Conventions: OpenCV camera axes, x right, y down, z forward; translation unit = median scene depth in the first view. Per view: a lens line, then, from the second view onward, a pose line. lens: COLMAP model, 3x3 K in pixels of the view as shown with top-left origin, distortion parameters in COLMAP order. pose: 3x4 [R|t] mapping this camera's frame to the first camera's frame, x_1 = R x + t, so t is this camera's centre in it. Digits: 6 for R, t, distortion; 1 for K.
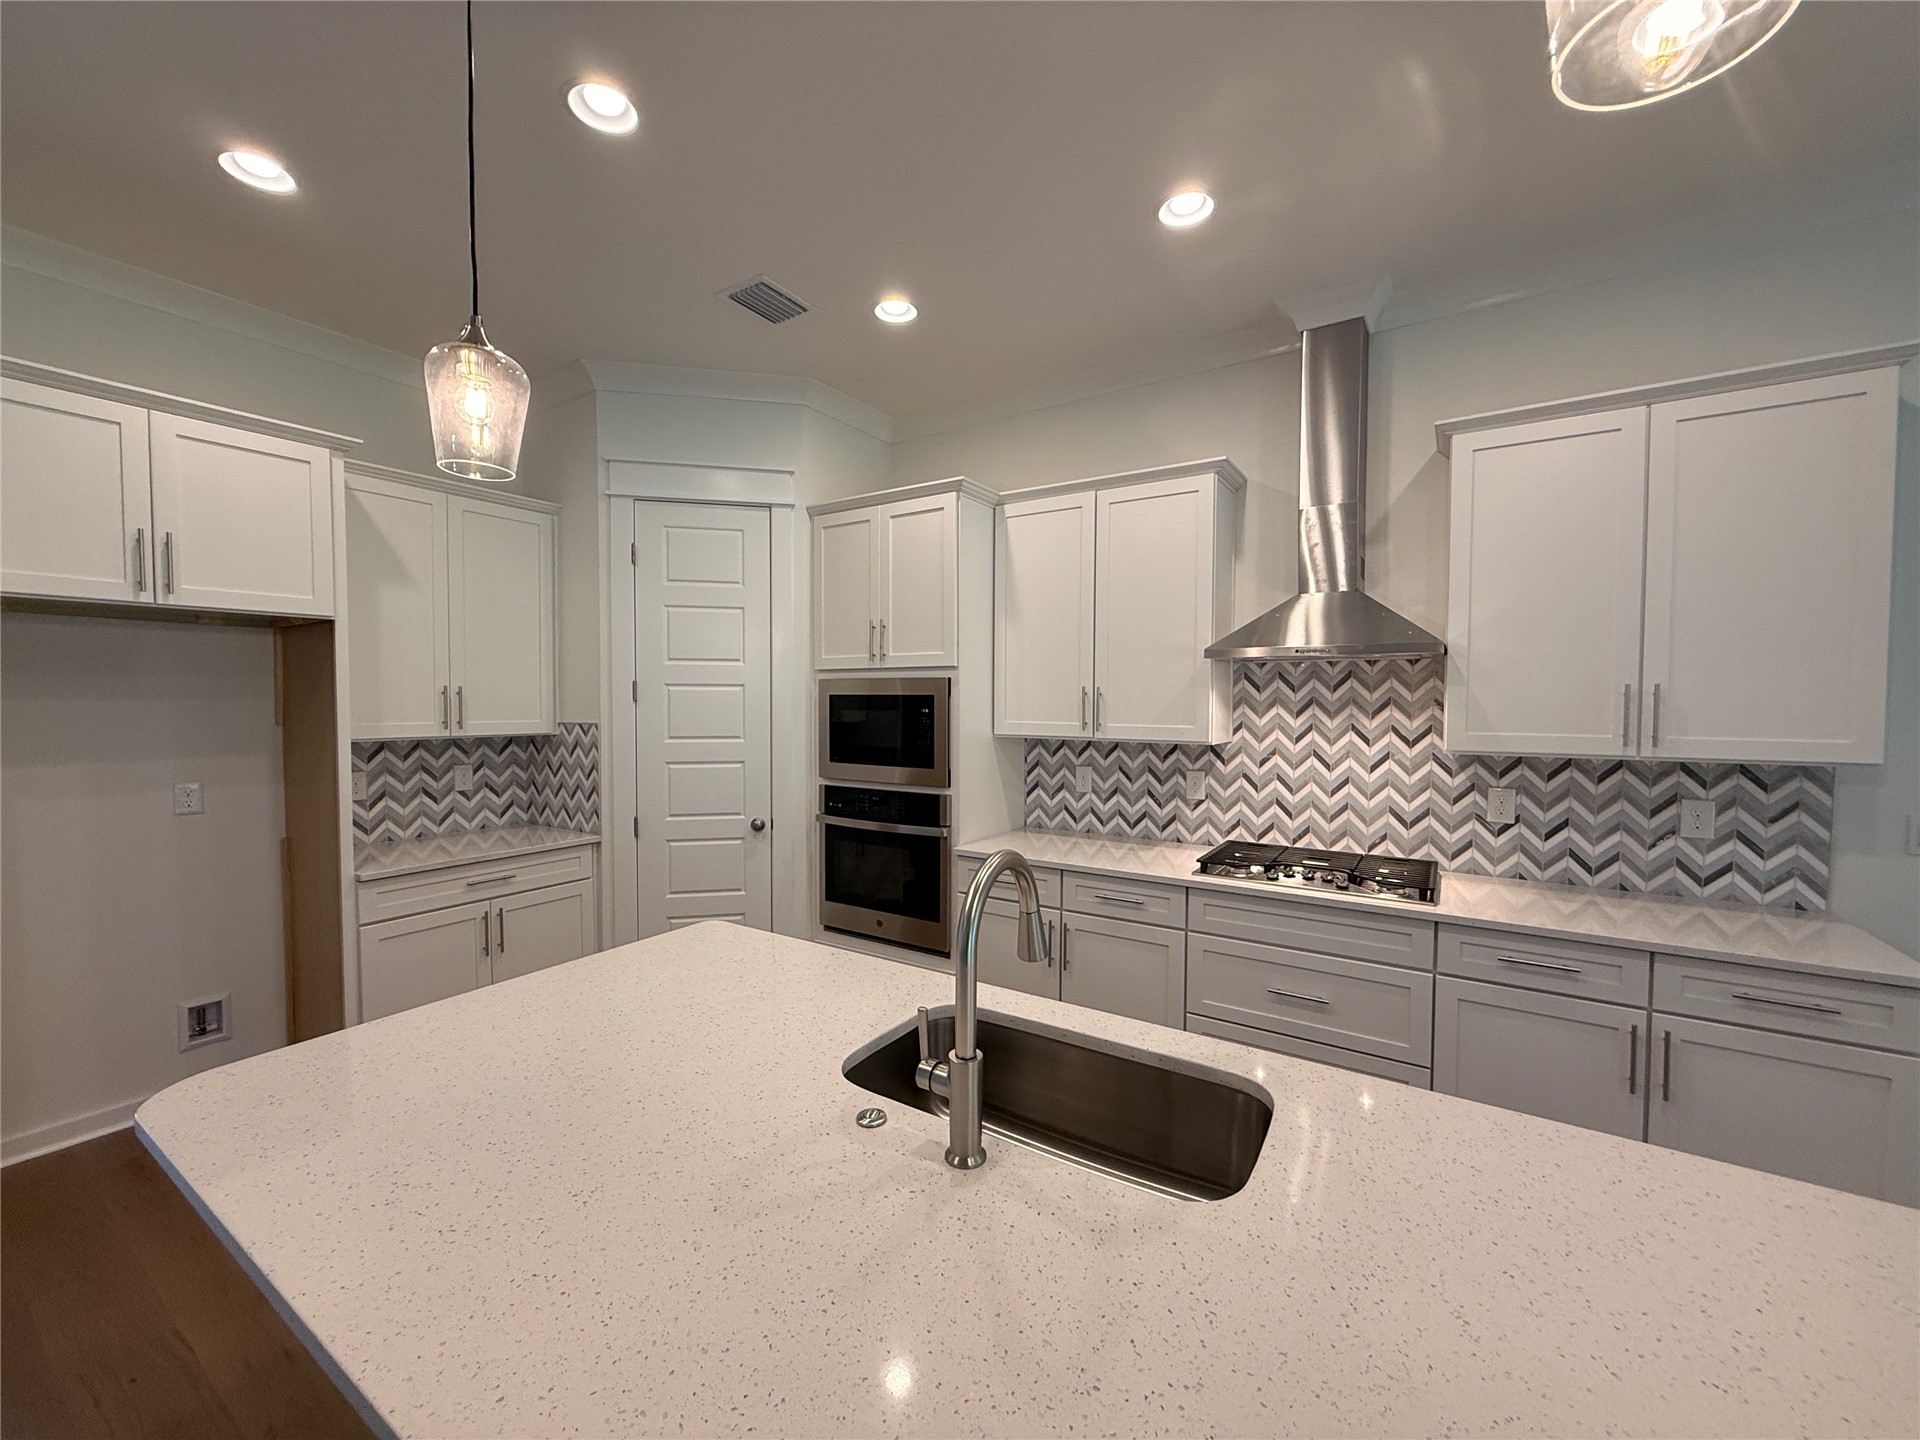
lens RADIAL K [[763.7, 0, 953.4], [0, 763.7, 724.8], [0, 0, 1]] dist [-0.001415, 0.000247]
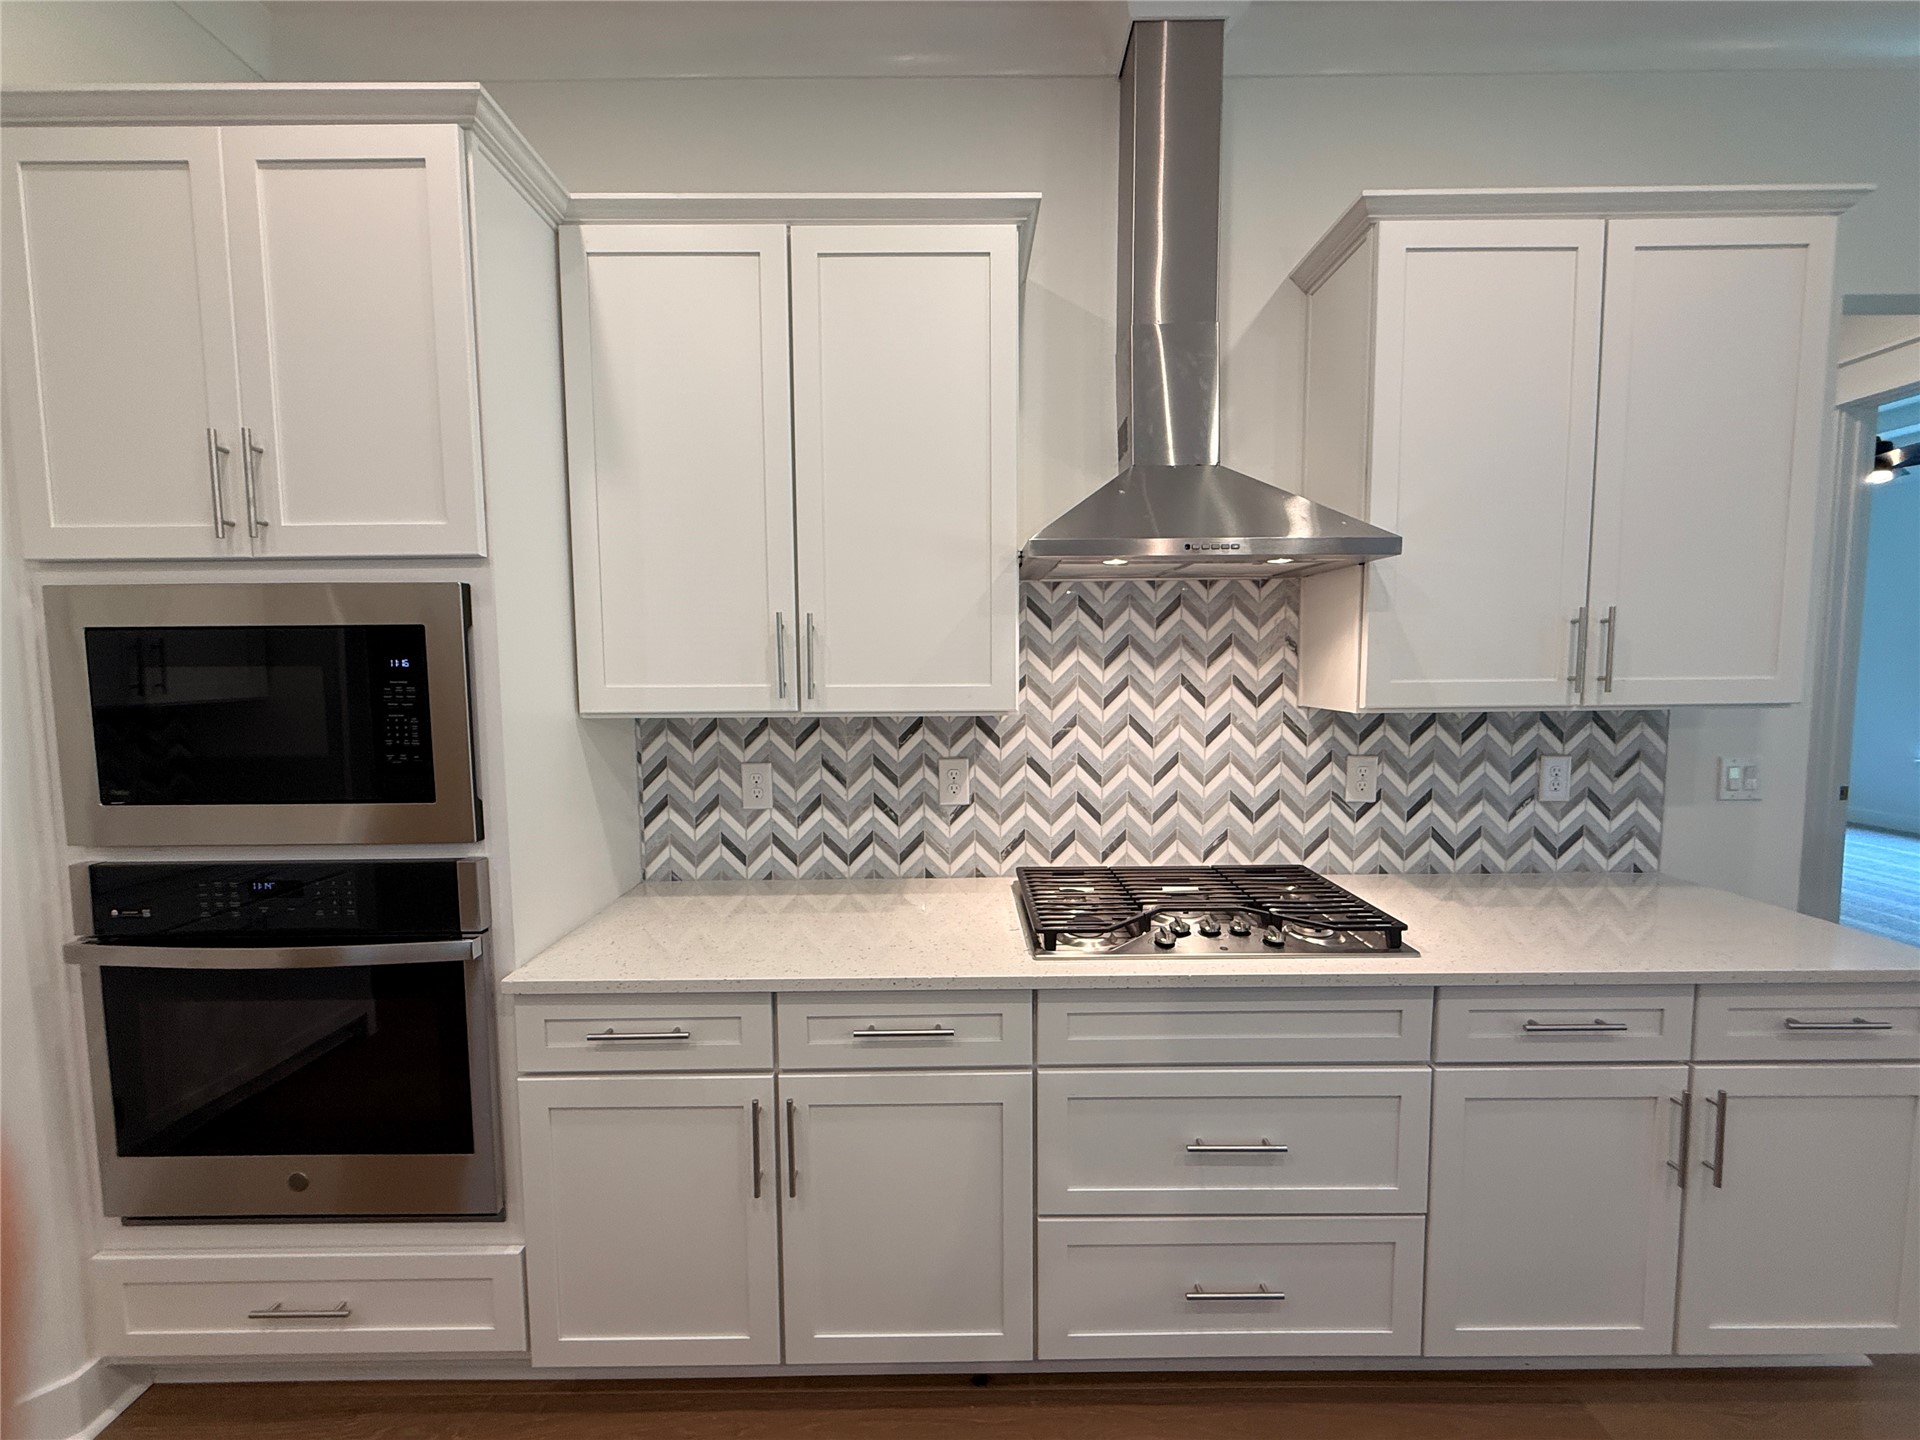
lens RADIAL K [[763.7, 0, 956.7], [0, 763.7, 724.1], [0, 0, 1]] dist [-0.001415, 0.000247]
pose [[0.831343, -0.052091, 0.553312, -0.017691], [0.030005, 0.998353, 0.048907, 0.002982], [-0.554948, -0.024056, 0.831537, 0.507459]]
